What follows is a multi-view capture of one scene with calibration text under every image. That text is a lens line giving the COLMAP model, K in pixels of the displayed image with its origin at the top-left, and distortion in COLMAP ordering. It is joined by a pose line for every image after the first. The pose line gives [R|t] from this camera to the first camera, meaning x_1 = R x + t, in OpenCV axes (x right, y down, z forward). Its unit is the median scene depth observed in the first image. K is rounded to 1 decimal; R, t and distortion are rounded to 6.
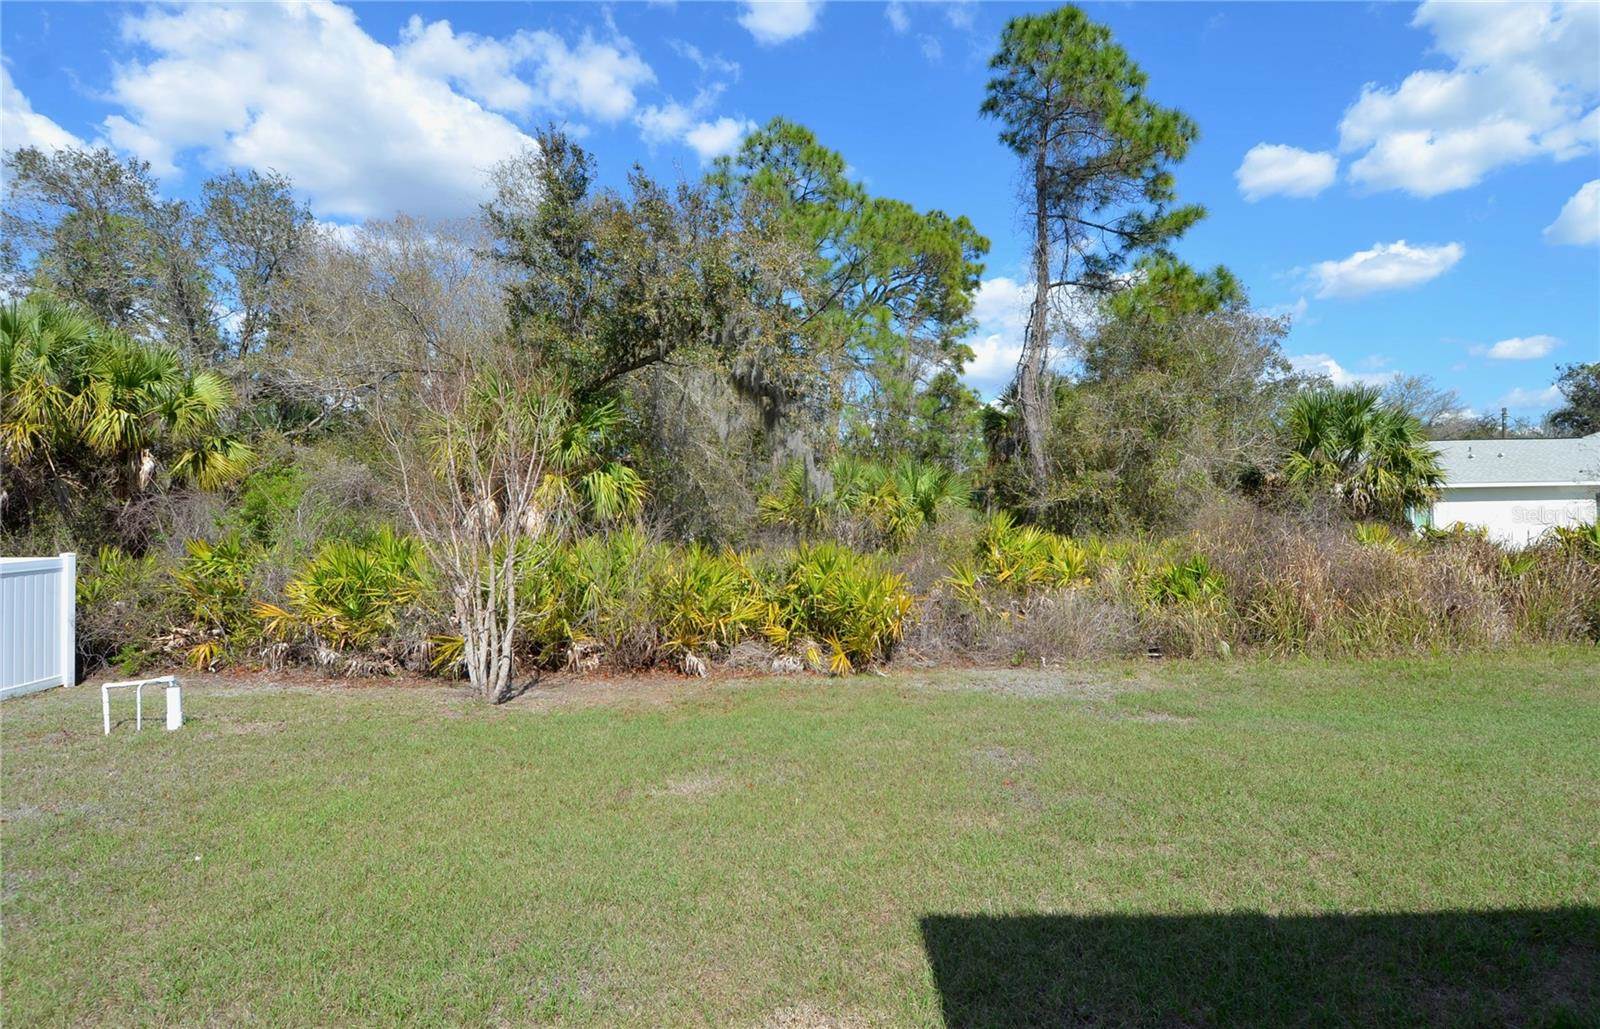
lens RADIAL K [[828.7, 0, 805.2], [0, 828.7, 499.7], [0, 0, 1]] dist [0.034605, -0.028803]
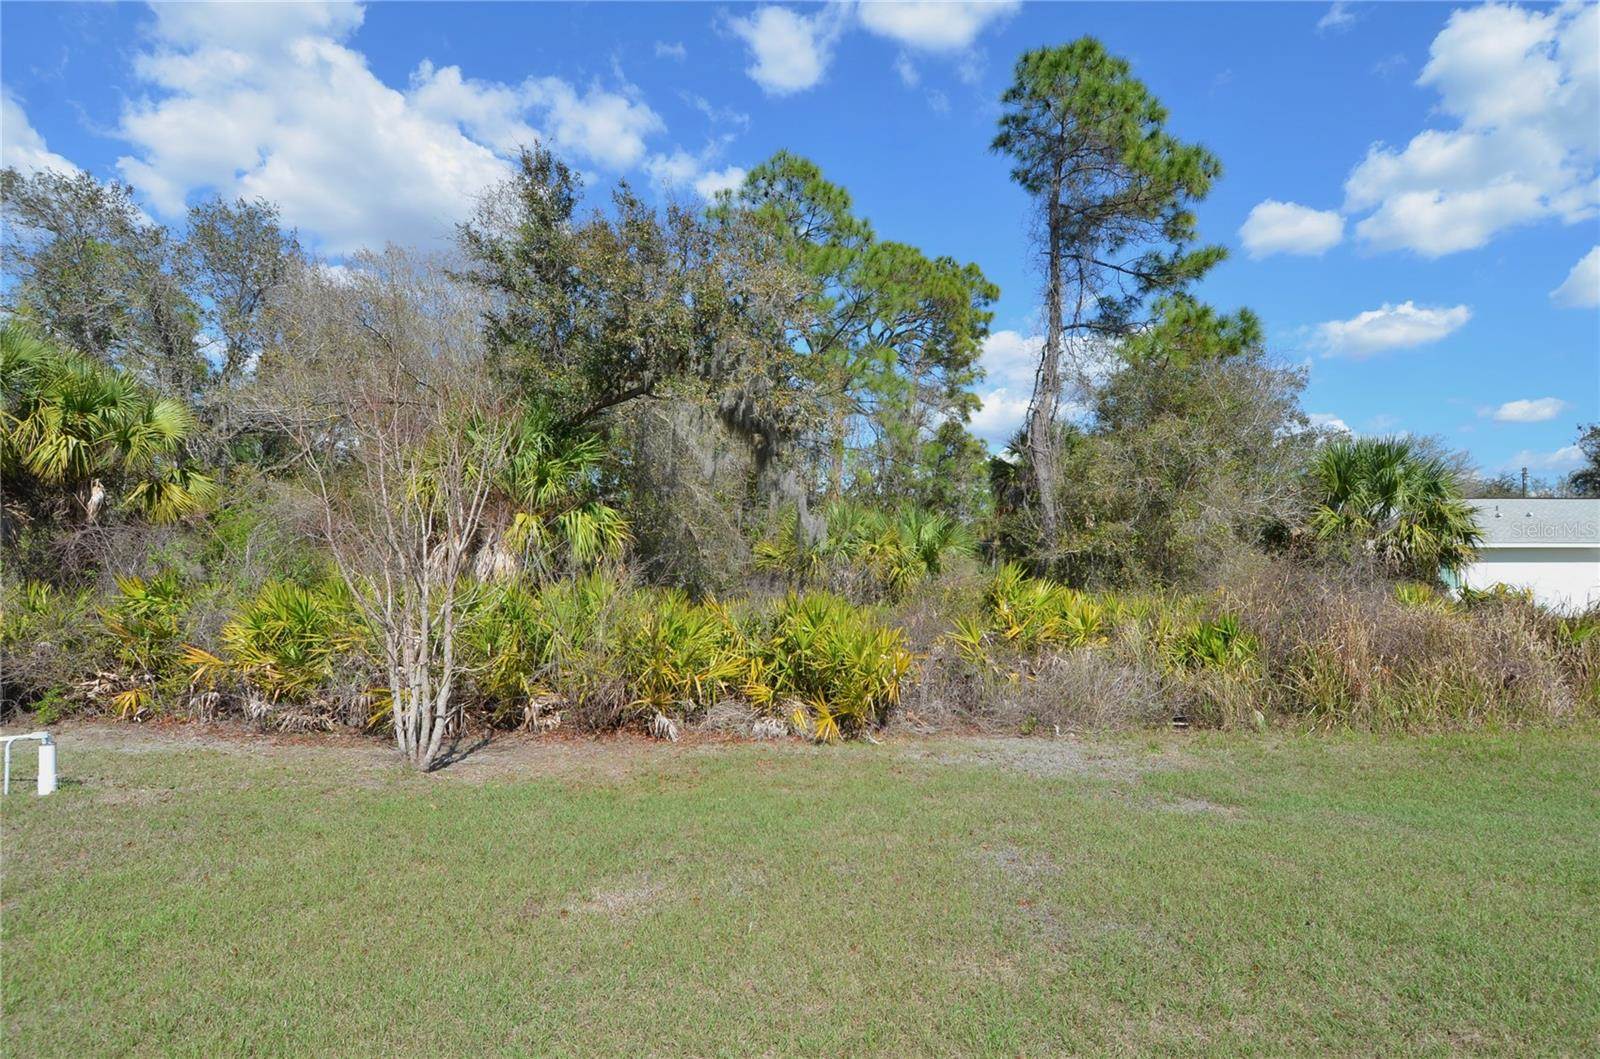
lens RADIAL K [[829.7, 0, 804.0], [0, 829.7, 530.2], [0, 0, 1]] dist [0.049658, -0.054889]
pose [[0.999807, 0.018444, -0.006734, 0.009149], [-0.018594, 0.999563, -0.022961, 0.002934], [0.006307, 0.023082, 0.999714, 0.052678]]
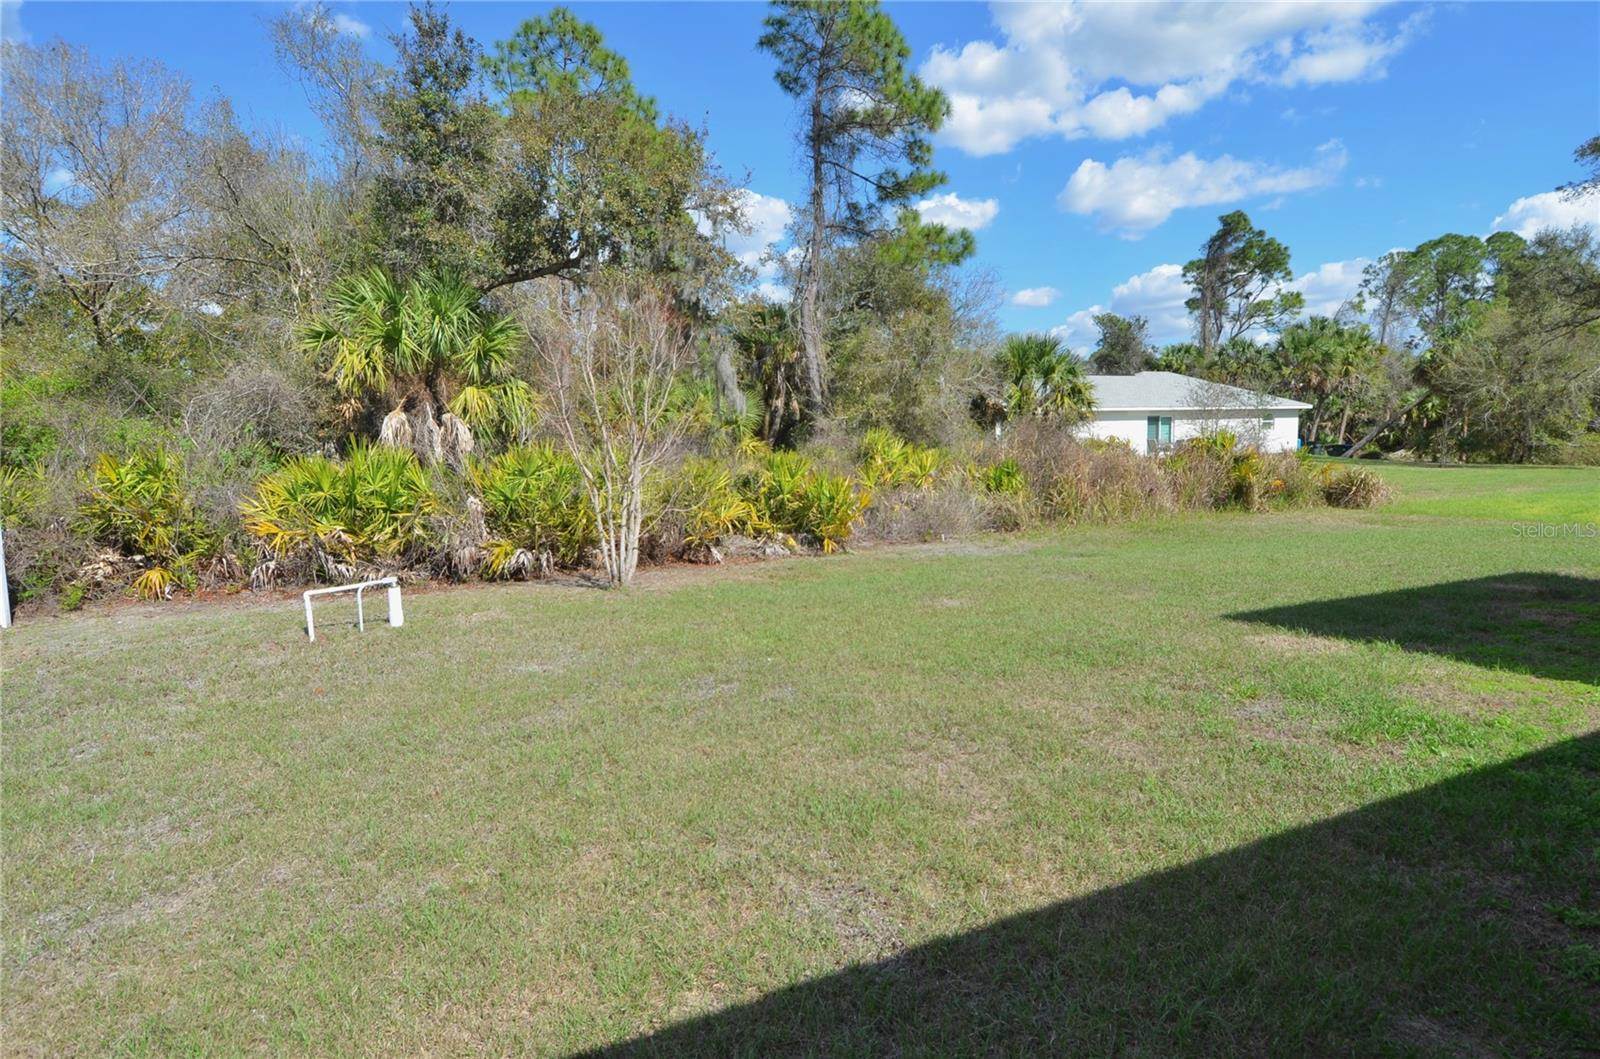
lens RADIAL K [[826.6, 0, 800.4], [0, 826.6, 531.5], [0, 0, 1]] dist [0.048044, -0.054224]
pose [[0.901154, -0.049223, 0.430696, -0.284960], [-0.011535, 0.990458, 0.137331, -0.000018], [-0.433346, -0.128724, 0.891987, -0.059918]]
